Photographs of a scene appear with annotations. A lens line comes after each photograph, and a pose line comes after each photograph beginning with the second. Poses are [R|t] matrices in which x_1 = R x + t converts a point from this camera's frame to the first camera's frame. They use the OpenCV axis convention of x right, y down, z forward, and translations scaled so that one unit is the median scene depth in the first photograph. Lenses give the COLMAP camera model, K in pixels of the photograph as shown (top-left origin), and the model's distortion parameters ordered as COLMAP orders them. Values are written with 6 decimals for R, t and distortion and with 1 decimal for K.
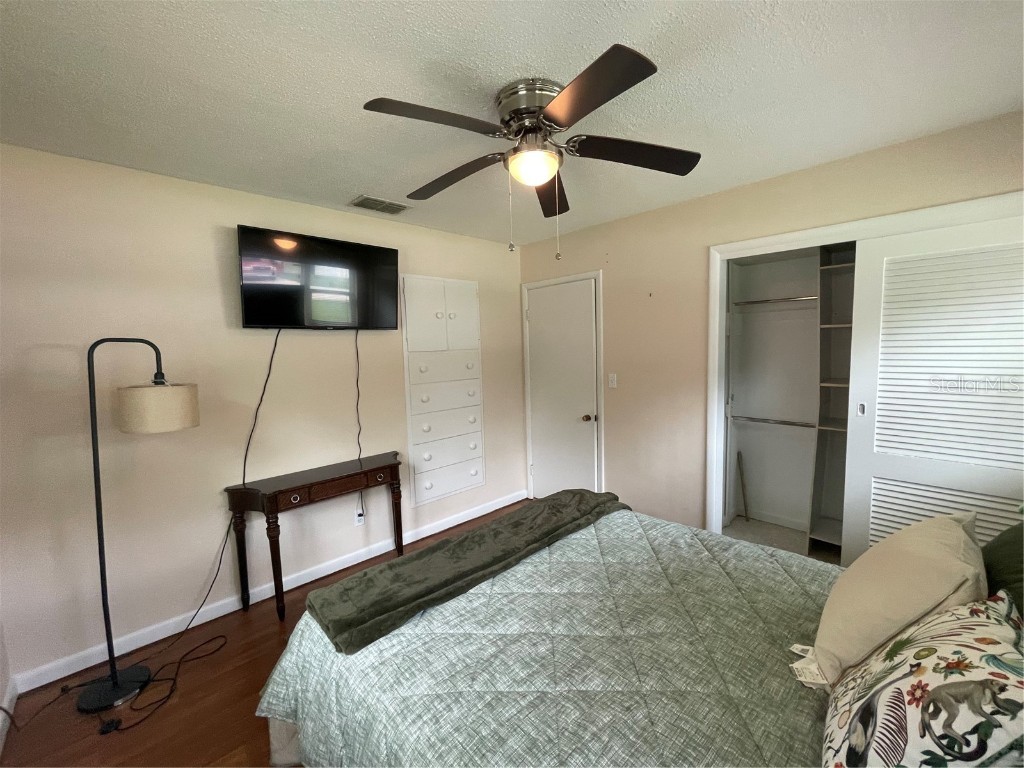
lens RADIAL K [[419.4, 0, 512.0], [0, 419.4, 384.0], [0, 0, 1]] dist [-0.002454, 0.000211]
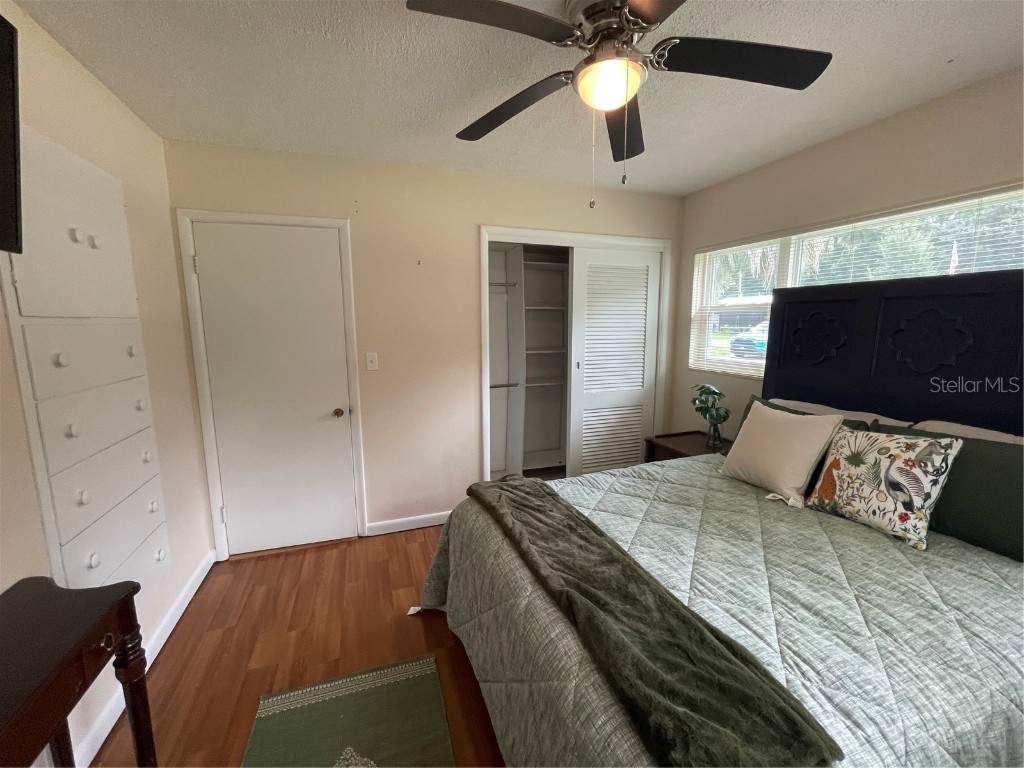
lens RADIAL K [[419.4, 0, 512.0], [0, 419.4, 384.0], [0, 0, 1]] dist [-0.002454, 0.000211]
pose [[0.406593, -0.110292, 0.906928, -0.615181], [0.078864, 0.993218, 0.085430, -0.019730], [-0.910199, 0.036789, 0.412534, 0.637314]]
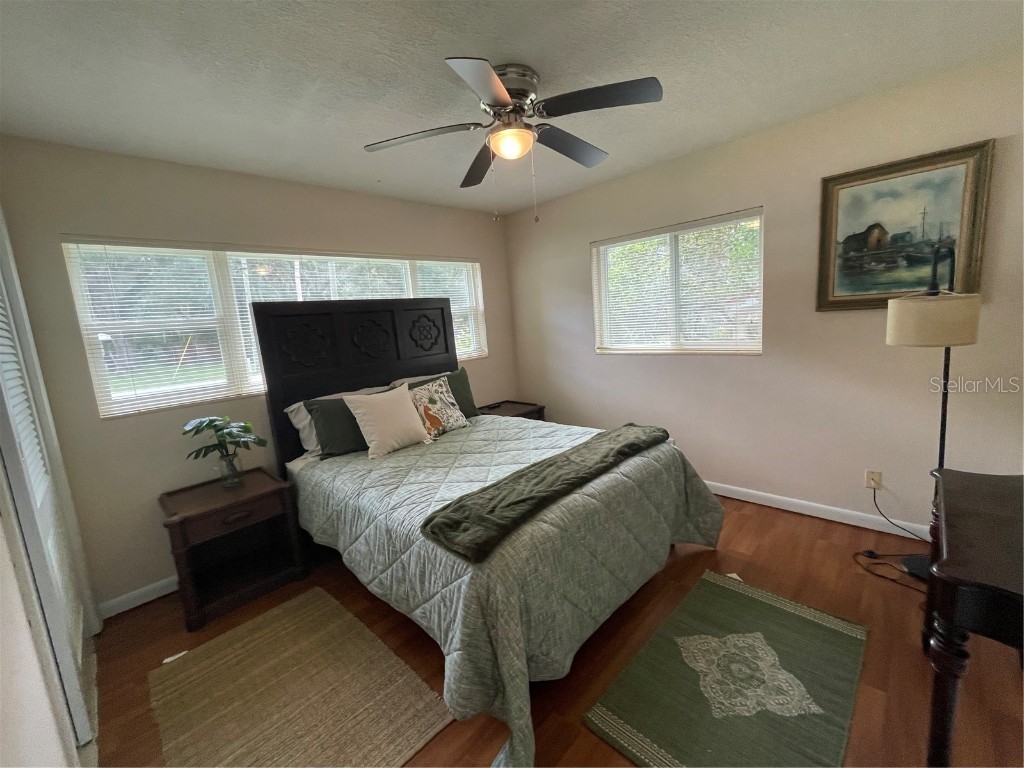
lens RADIAL K [[419.4, 0, 512.0], [0, 419.4, 384.0], [0, 0, 1]] dist [-0.002454, 0.000211]
pose [[-0.993520, 0.111780, -0.020574, 0.109621], [0.103443, 0.964293, 0.243799, -0.117918], [0.047091, 0.240091, -0.969608, 1.688674]]
